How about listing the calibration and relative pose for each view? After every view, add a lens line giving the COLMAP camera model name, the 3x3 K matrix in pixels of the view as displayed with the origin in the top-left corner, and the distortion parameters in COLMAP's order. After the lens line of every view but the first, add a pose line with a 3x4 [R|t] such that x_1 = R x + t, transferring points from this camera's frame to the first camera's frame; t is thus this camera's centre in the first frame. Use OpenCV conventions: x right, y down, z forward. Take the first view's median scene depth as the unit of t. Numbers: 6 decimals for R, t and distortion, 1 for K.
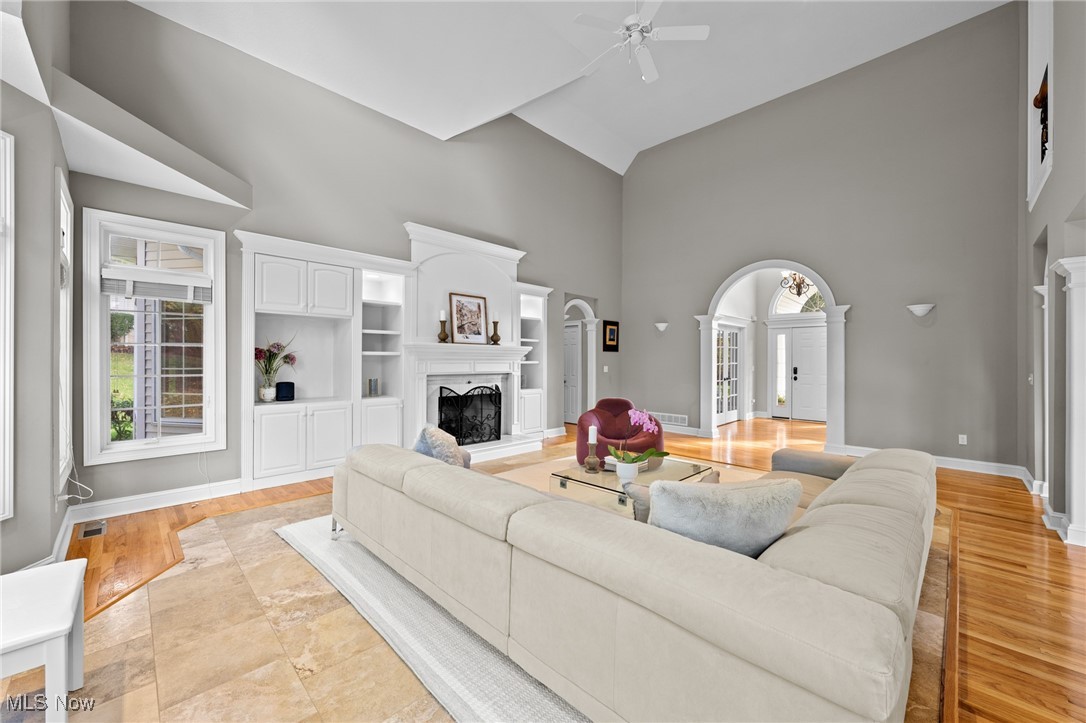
lens RADIAL K [[419.8, 0, 561.3], [0, 419.8, 359.8], [0, 0, 1]] dist [-0.006051, 0.000031]
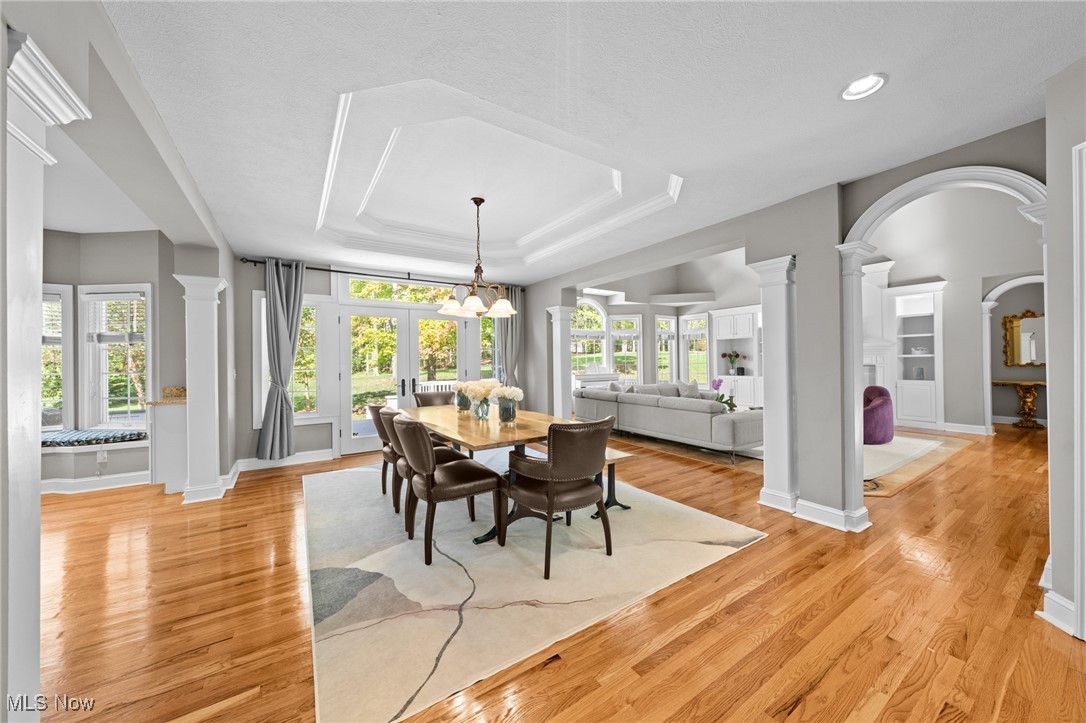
lens RADIAL K [[391.6, 0, 547.2], [0, 391.6, 351.6], [0, 0, 1]] dist [-0.005114, 0.001902]
pose [[-0.221916, -0.029150, -0.974630, 1.287379], [0.011460, 0.999406, -0.032500, 0.019384], [0.974998, -0.018381, -0.221450, 0.344623]]
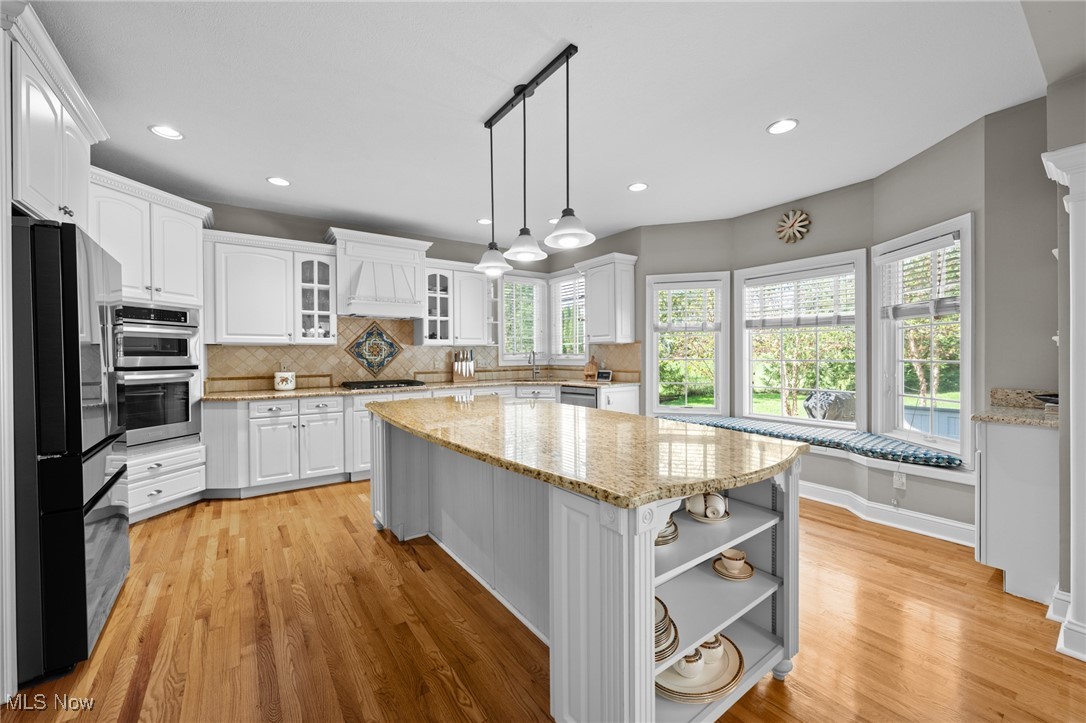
lens RADIAL K [[419.8, 0, 542.1], [0, 419.8, 366.3], [0, 0, 1]] dist [-0.006051, 0.000031]
pose [[-0.983092, -0.007158, 0.182970, 1.125787], [-0.001653, 0.999542, 0.030219, 0.017107], [-0.183103, 0.029406, -0.982654, 0.006243]]
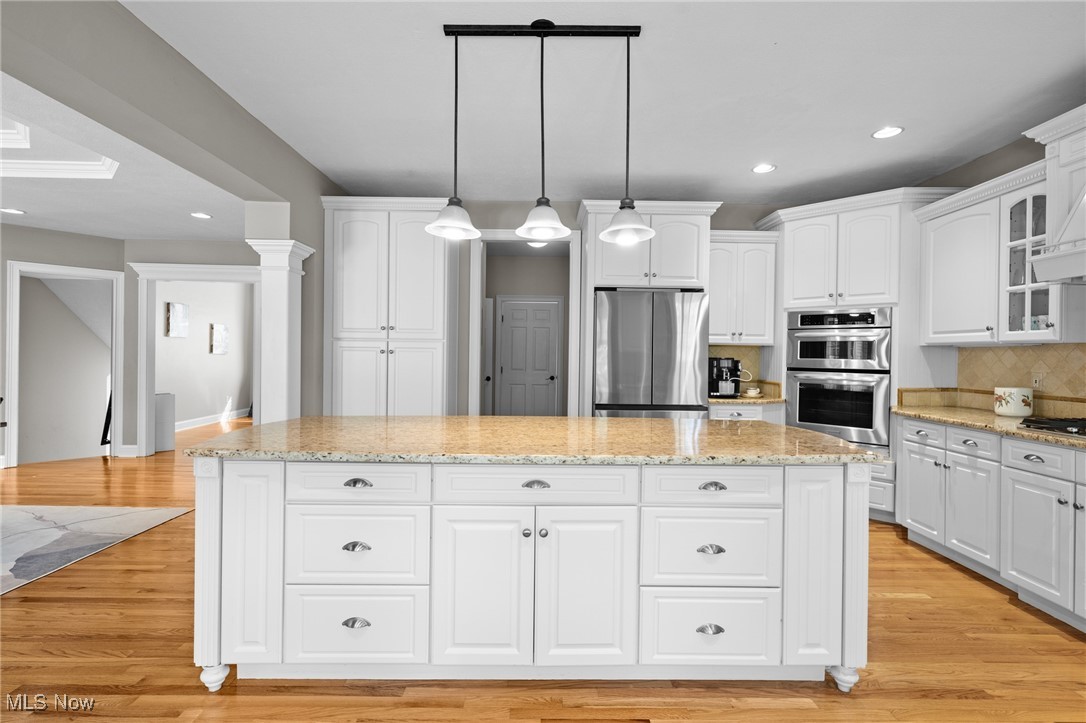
lens RADIAL K [[513.7, 0, 551.9], [0, 513.7, 359.5], [0, 0, 1]] dist [0.008034, -0.001711]
pose [[0.707598, -0.002897, 0.706609, 0.937417], [-0.009747, 0.999856, 0.013859, 0.016326], [-0.706548, -0.016694, 0.707468, -0.694958]]
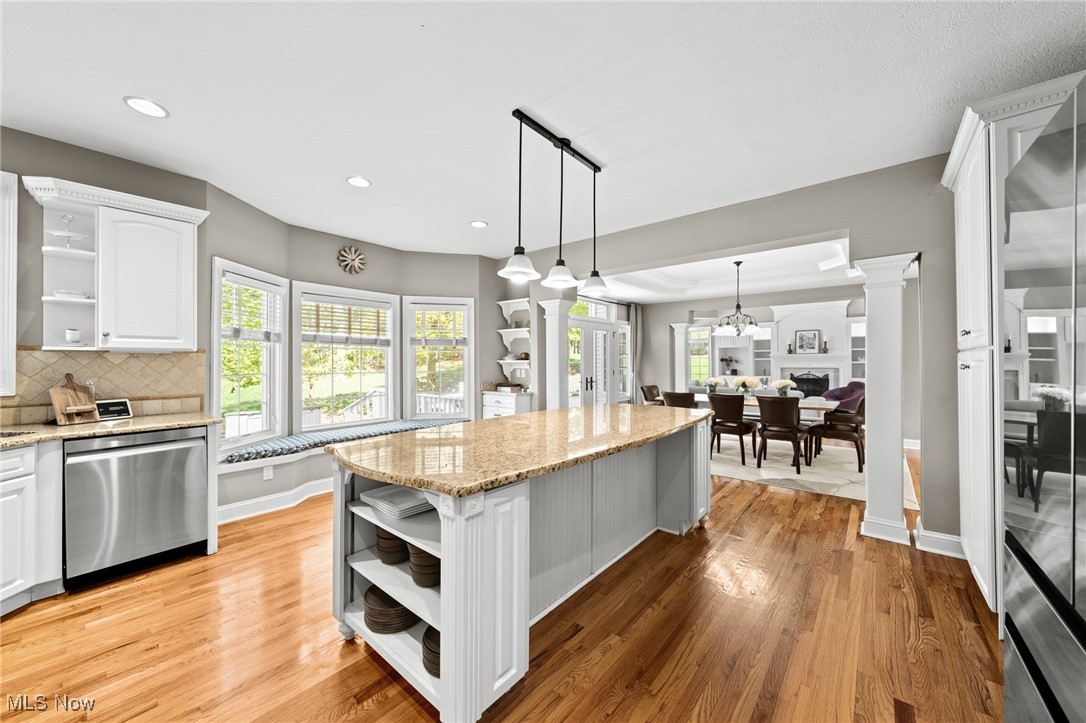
lens RADIAL K [[391.6, 0, 537.9], [0, 391.6, 367.2], [0, 0, 1]] dist [-0.005114, 0.001902]
pose [[0.048289, 0.005026, -0.998821, 1.661592], [0.004441, 0.999976, 0.005247, 0.014491], [0.998824, -0.004689, 0.048265, -0.447439]]
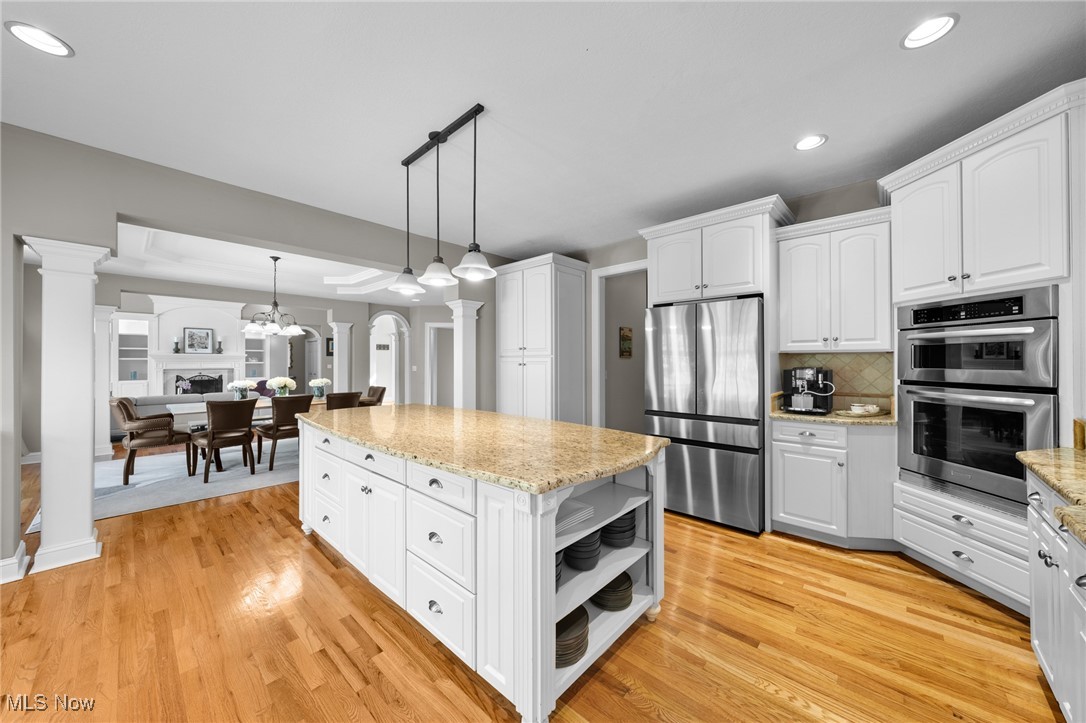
lens RADIAL K [[391.6, 0, 551.1], [0, 391.6, 357.5], [0, 0, 1]] dist [-0.005114, 0.001902]
pose [[0.999489, -0.008534, 0.030794, 1.329175], [0.008796, 0.999926, -0.008396, 0.009888], [-0.030720, 0.008662, 0.999491, -0.835662]]
